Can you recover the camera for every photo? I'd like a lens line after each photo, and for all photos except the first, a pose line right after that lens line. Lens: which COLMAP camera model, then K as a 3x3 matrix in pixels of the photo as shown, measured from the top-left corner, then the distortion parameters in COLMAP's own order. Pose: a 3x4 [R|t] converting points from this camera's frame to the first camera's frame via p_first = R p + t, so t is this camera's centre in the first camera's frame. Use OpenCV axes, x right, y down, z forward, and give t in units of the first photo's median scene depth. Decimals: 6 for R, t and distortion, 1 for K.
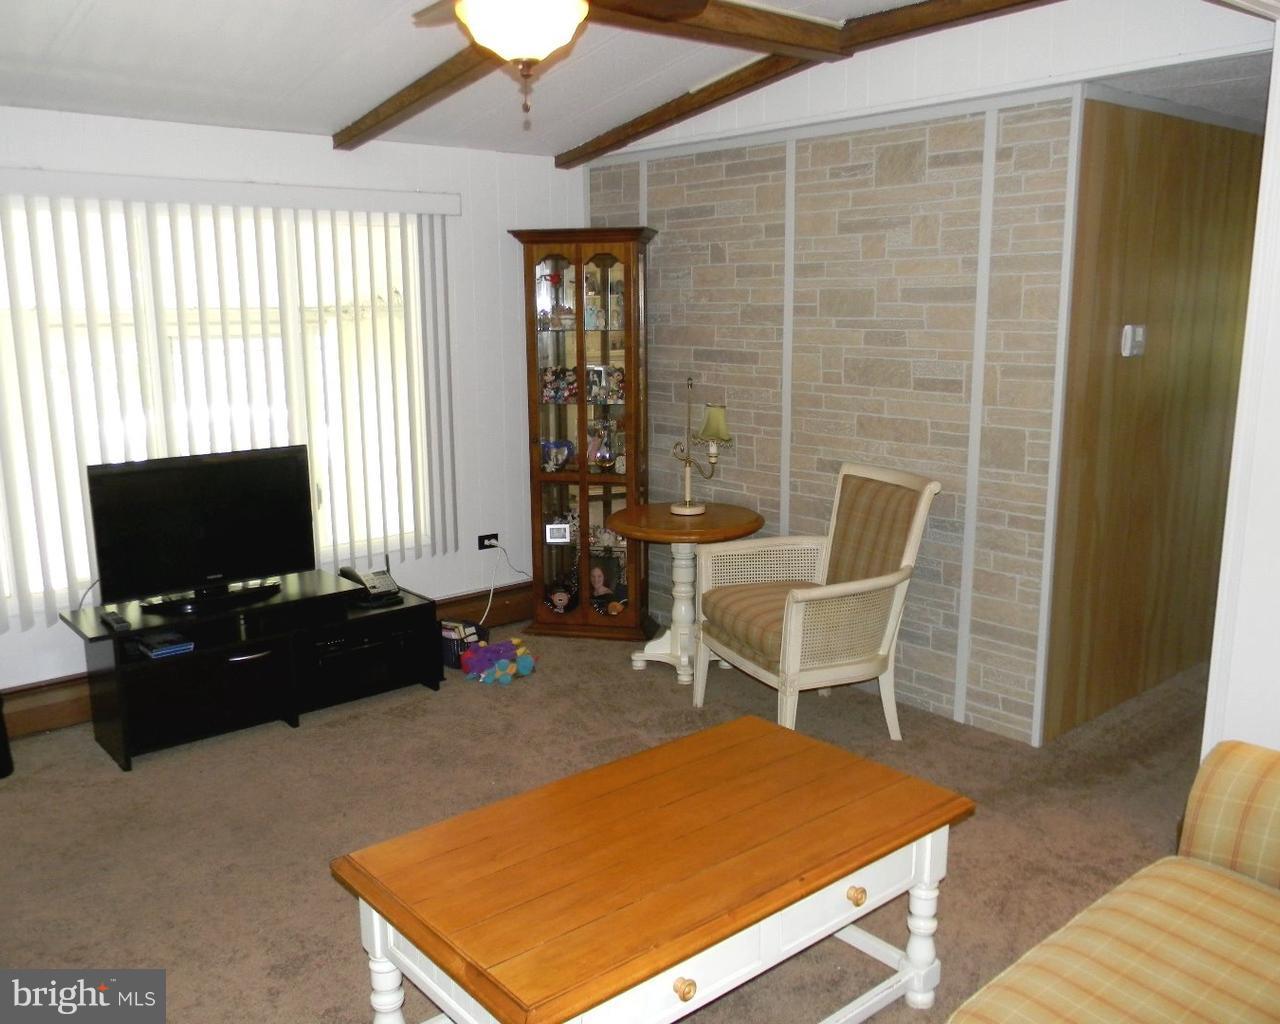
lens RADIAL K [[1125.1, 0, 637.3], [0, 1125.1, 516.4], [0, 0, 1]] dist [0.035556, -0.013469]
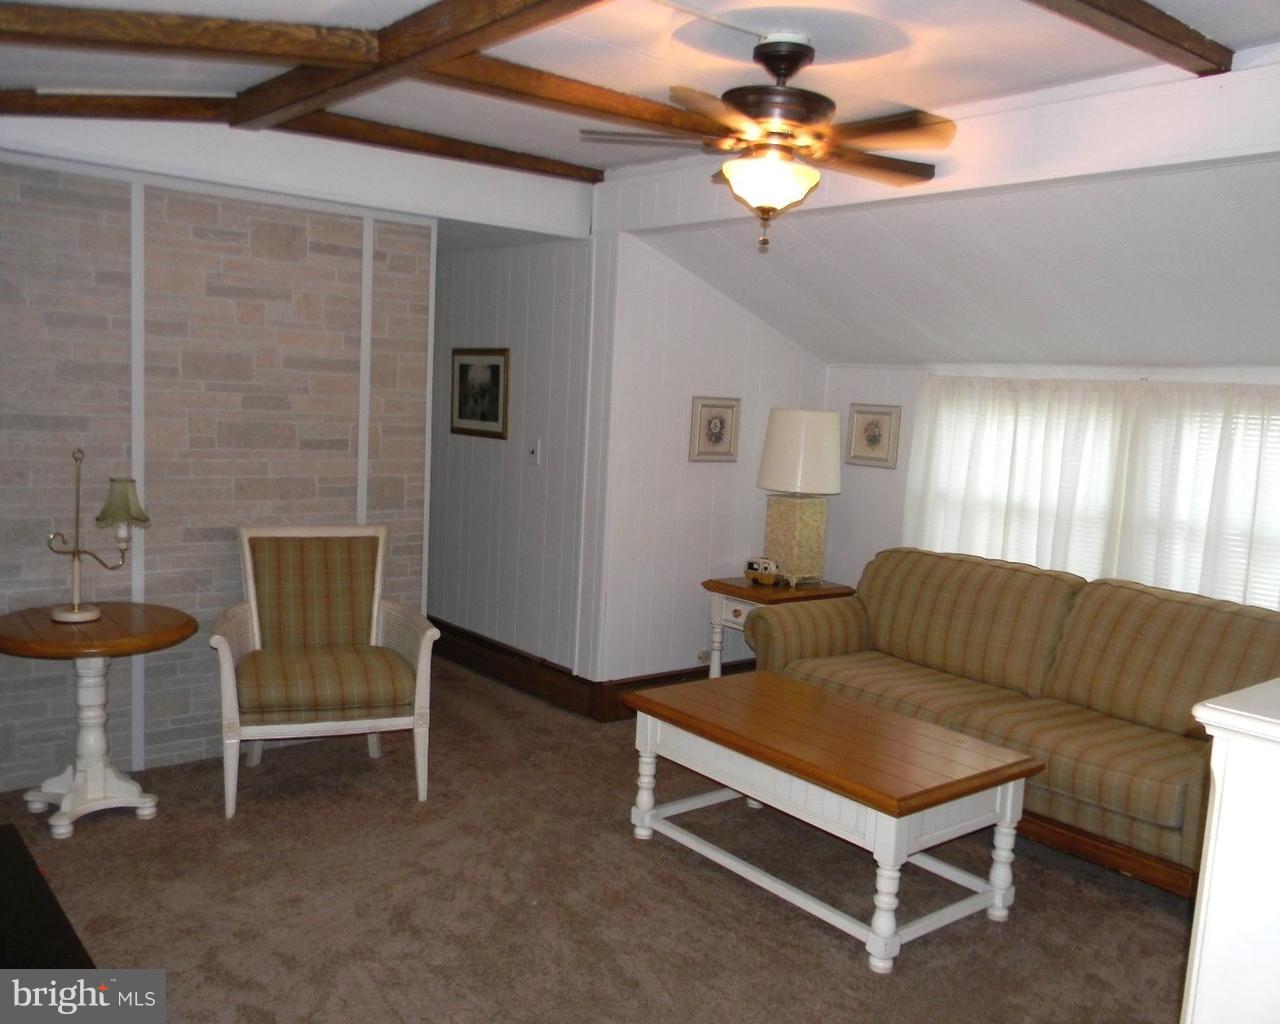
lens RADIAL K [[1125.1, 0, 638.8], [0, 1125.1, 525.7], [0, 0, 1]] dist [0.035556, -0.013469]
pose [[0.013617, -0.106646, 0.994204, -0.842161], [0.147440, 0.983641, 0.103494, -0.105066], [-0.988977, 0.145176, 0.029118, 0.657609]]
